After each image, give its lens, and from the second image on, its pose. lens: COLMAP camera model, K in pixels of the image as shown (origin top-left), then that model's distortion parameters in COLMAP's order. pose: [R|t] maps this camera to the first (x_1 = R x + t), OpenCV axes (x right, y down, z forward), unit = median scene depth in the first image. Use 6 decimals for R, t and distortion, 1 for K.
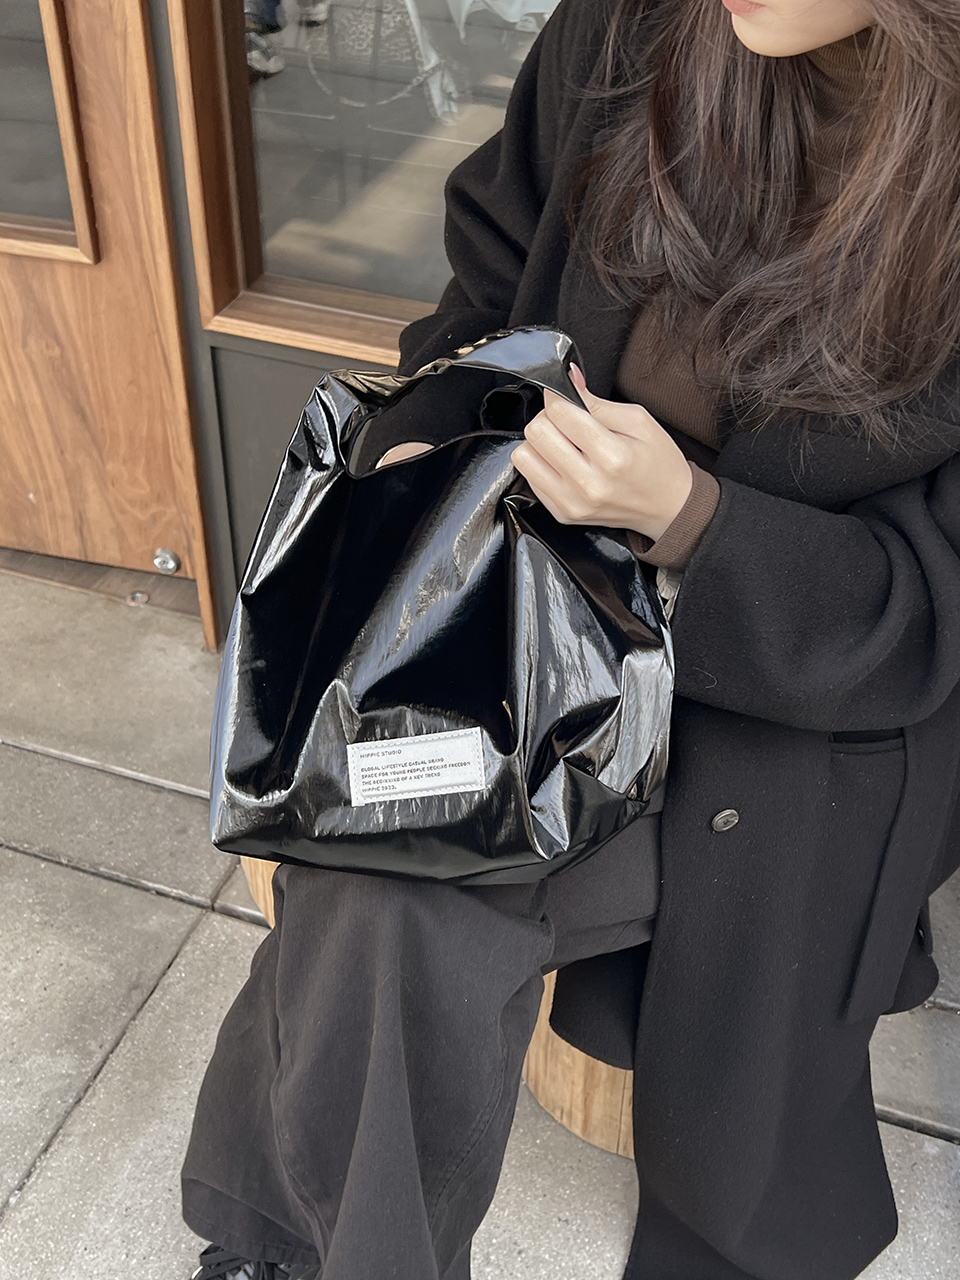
lens RADIAL K [[1508.1, 0, 480.0], [0, 1508.1, 640.0], [0, 0, 1]] dist [0.004688, 0.001611]
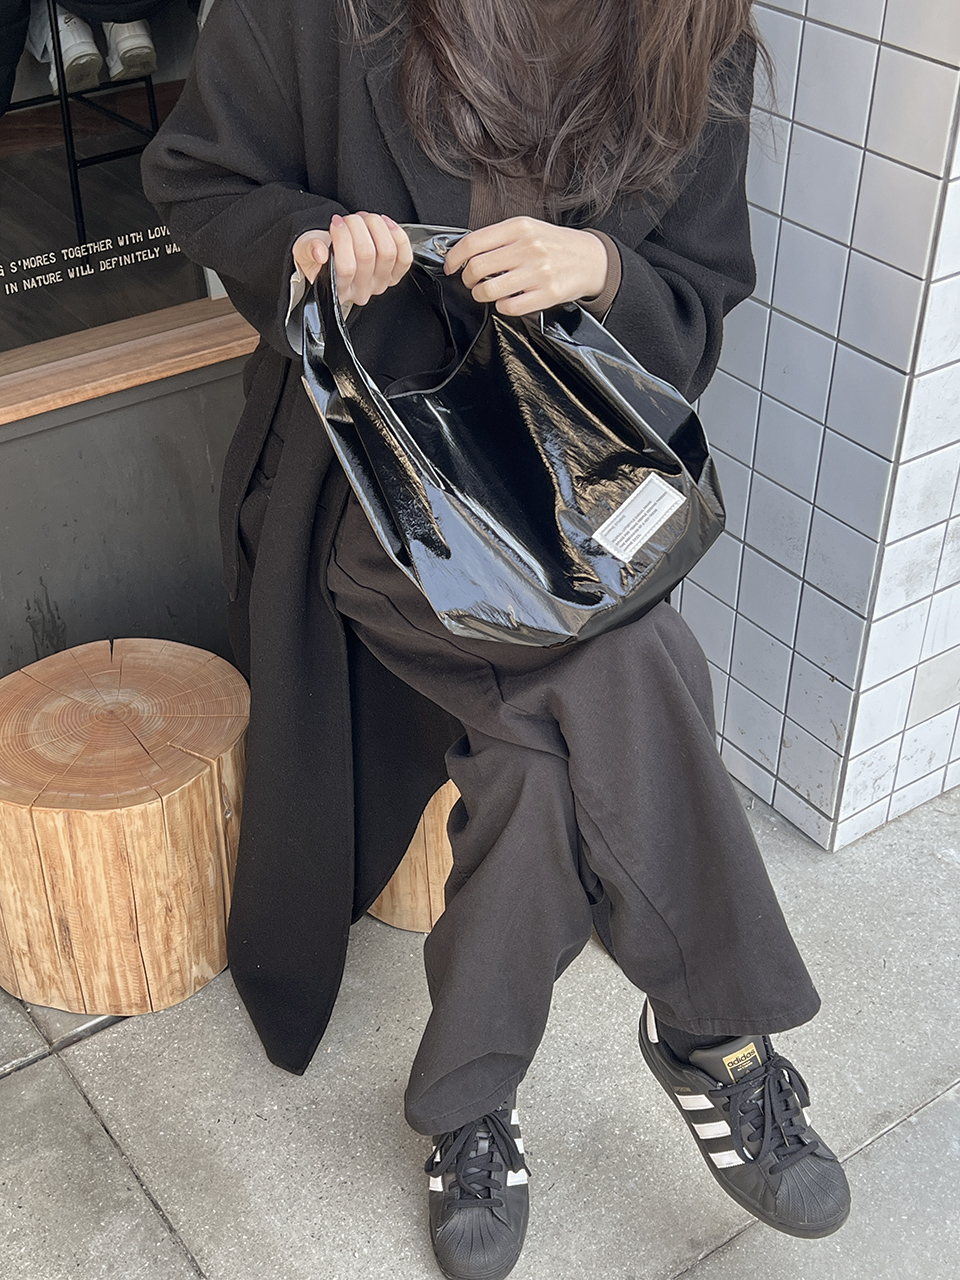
lens RADIAL K [[1669.2, 0, 480.0], [0, 1669.2, 640.0], [0, 0, 1]] dist [-0.003963, -0.024449]
pose [[0.553160, -0.488561, 0.674776, -0.684840], [0.518440, 0.835906, 0.180224, -0.097810], [-0.652100, 0.250138, 0.715680, 0.015175]]
